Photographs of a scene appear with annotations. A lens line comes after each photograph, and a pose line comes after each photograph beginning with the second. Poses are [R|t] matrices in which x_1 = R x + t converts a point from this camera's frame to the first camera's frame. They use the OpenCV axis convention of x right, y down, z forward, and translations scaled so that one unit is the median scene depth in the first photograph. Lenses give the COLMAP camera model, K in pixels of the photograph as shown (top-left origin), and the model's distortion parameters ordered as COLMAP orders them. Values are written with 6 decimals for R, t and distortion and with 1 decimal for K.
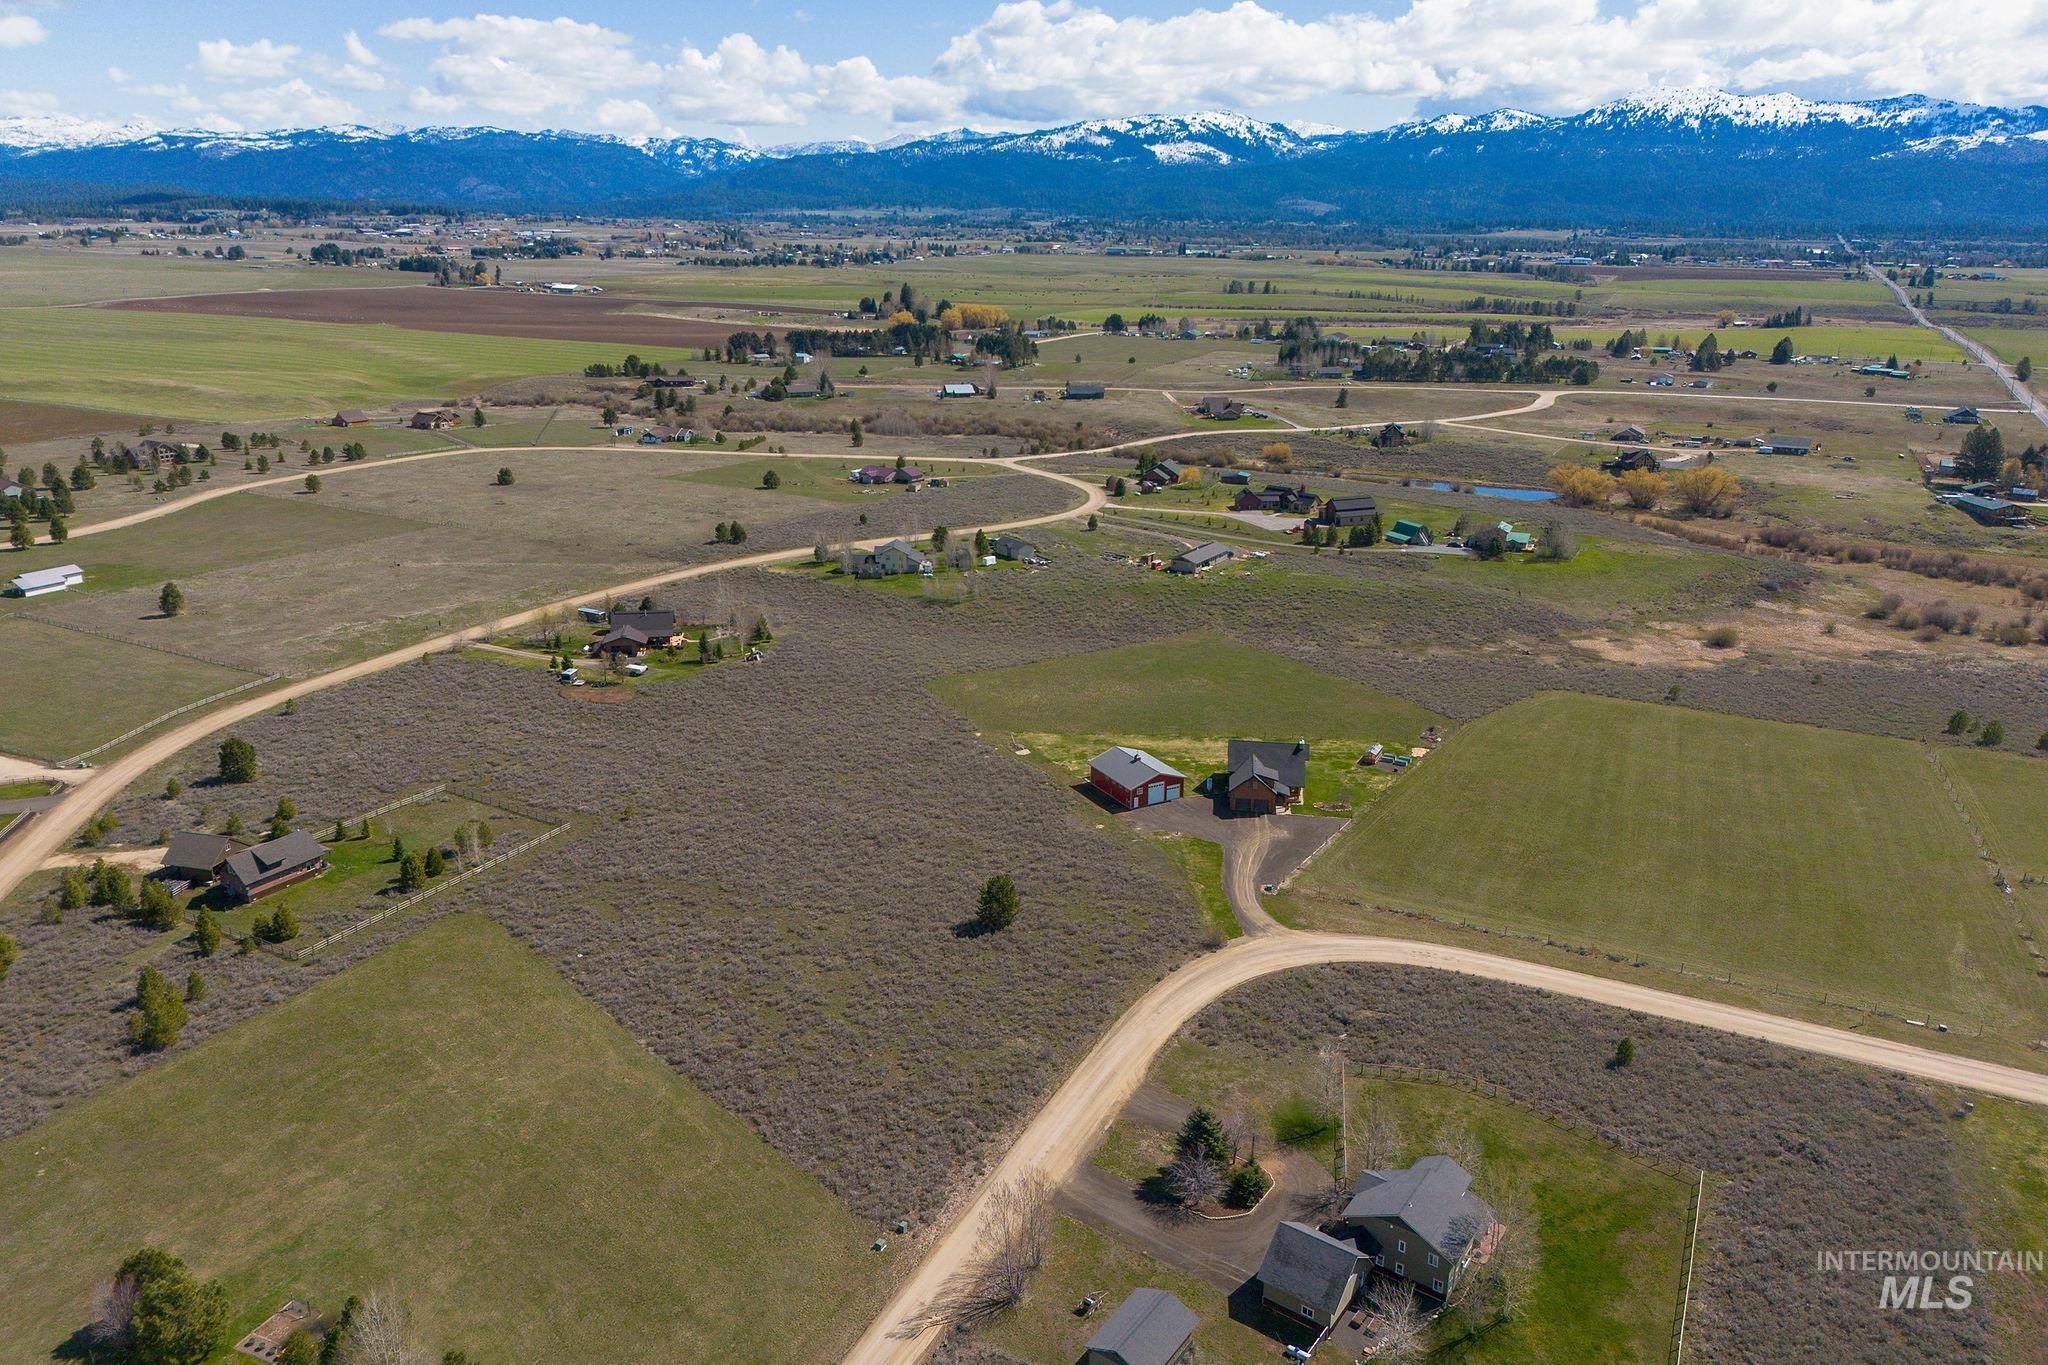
lens RADIAL K [[1432.0, 0, 1024.7], [0, 1432.0, 647.6], [0, 0, 1]] dist [0.066699, -0.061689]
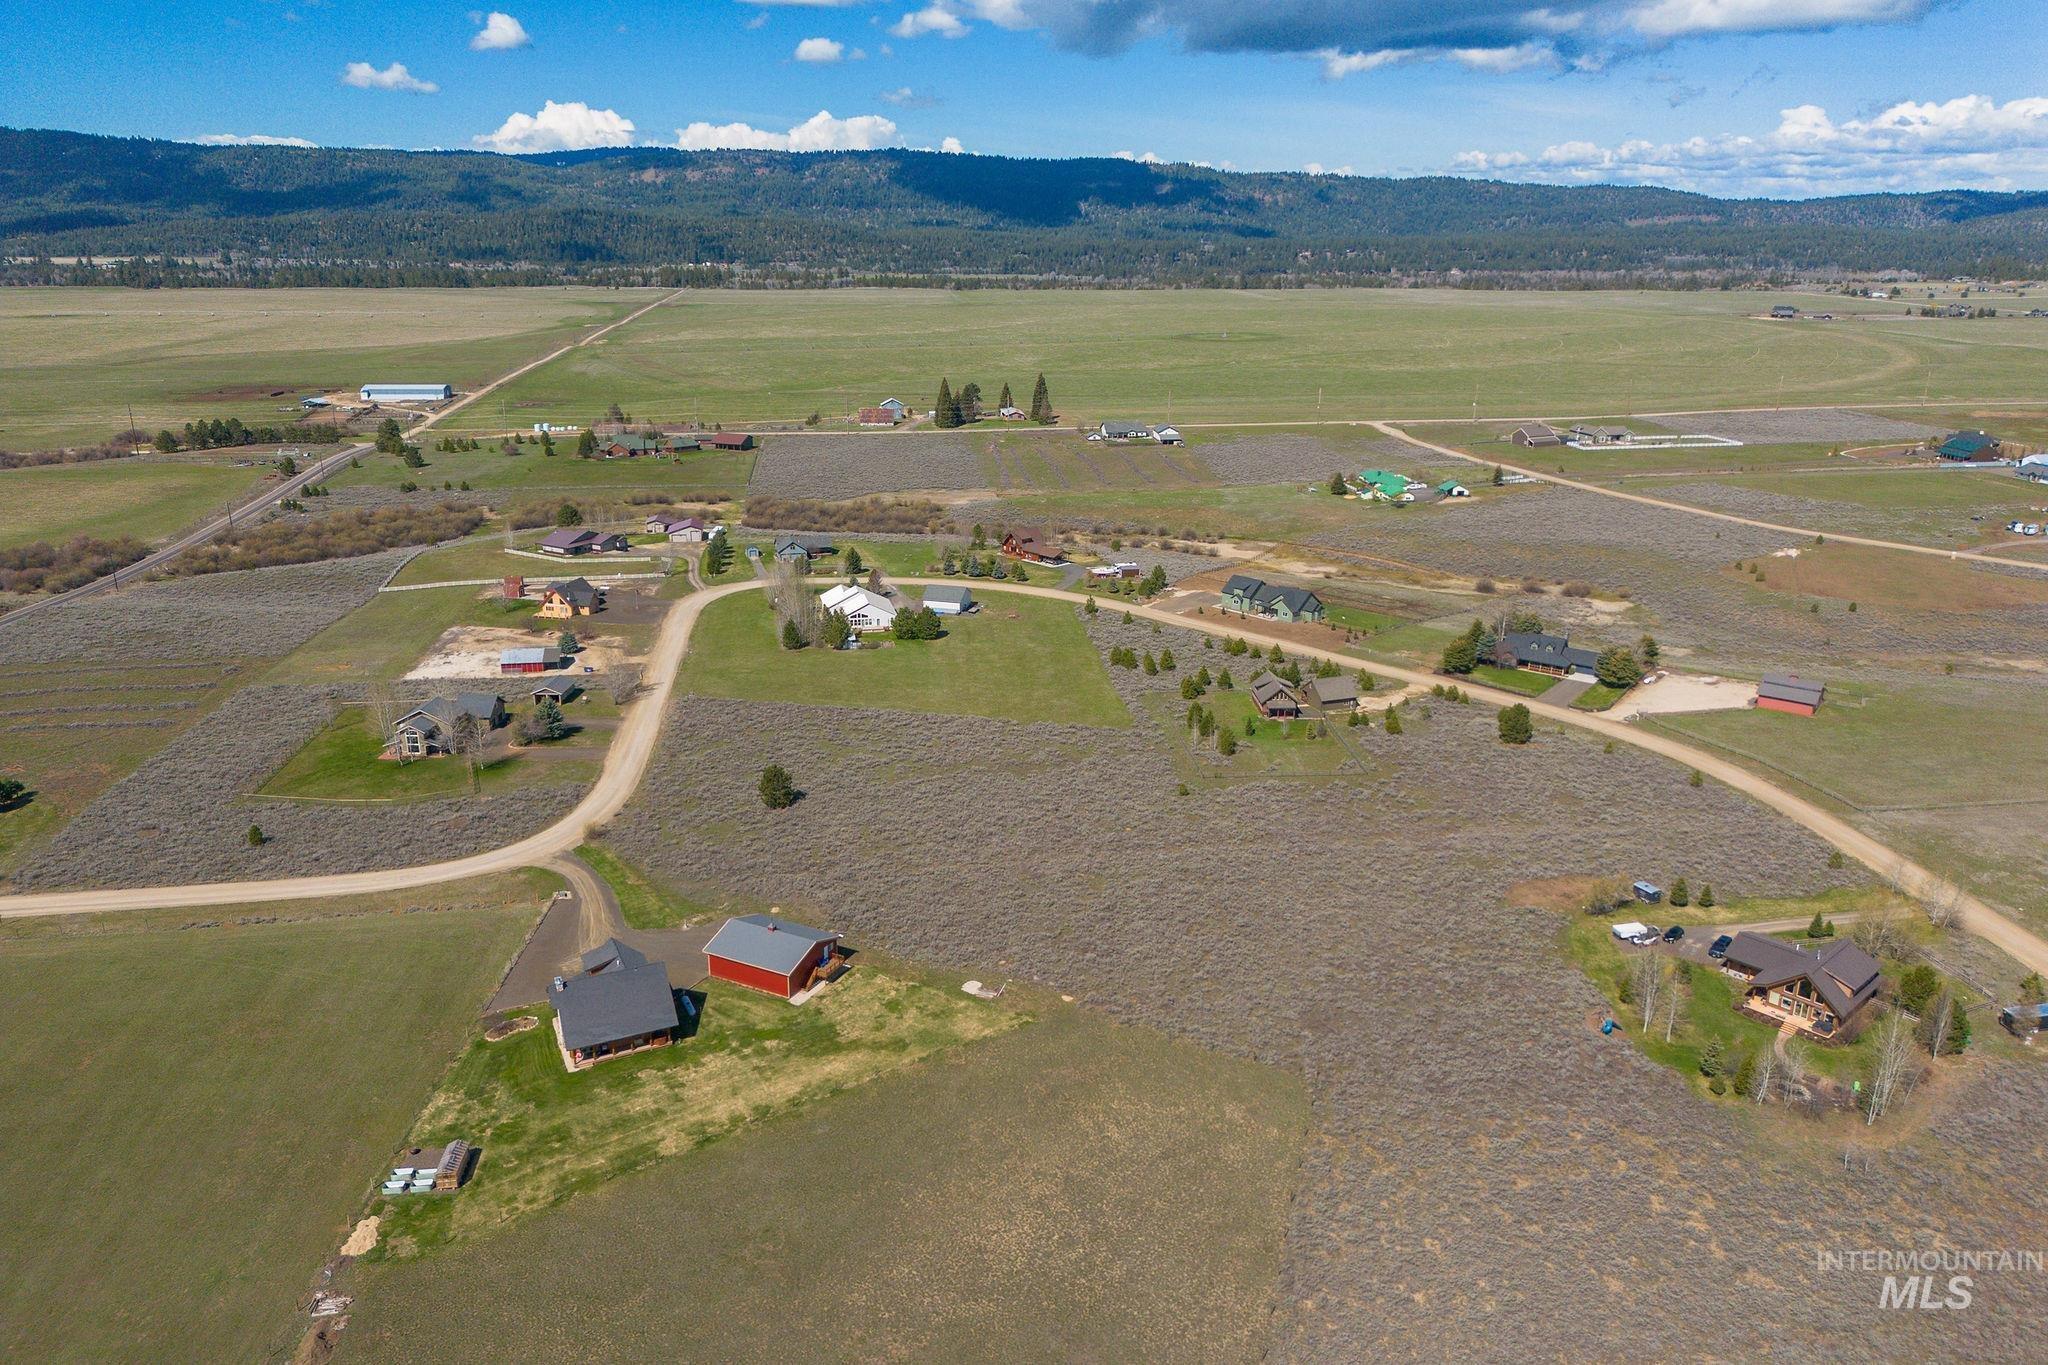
lens RADIAL K [[1432.0, 0, 1027.0], [0, 1432.0, 684.7], [0, 0, 1]] dist [0.061304, -0.055109]
pose [[-0.828682, 0.161240, -0.535992, 0.236773], [-0.174713, 0.835246, 0.521382, -0.303355], [0.531753, 0.525705, -0.663982, 1.002335]]
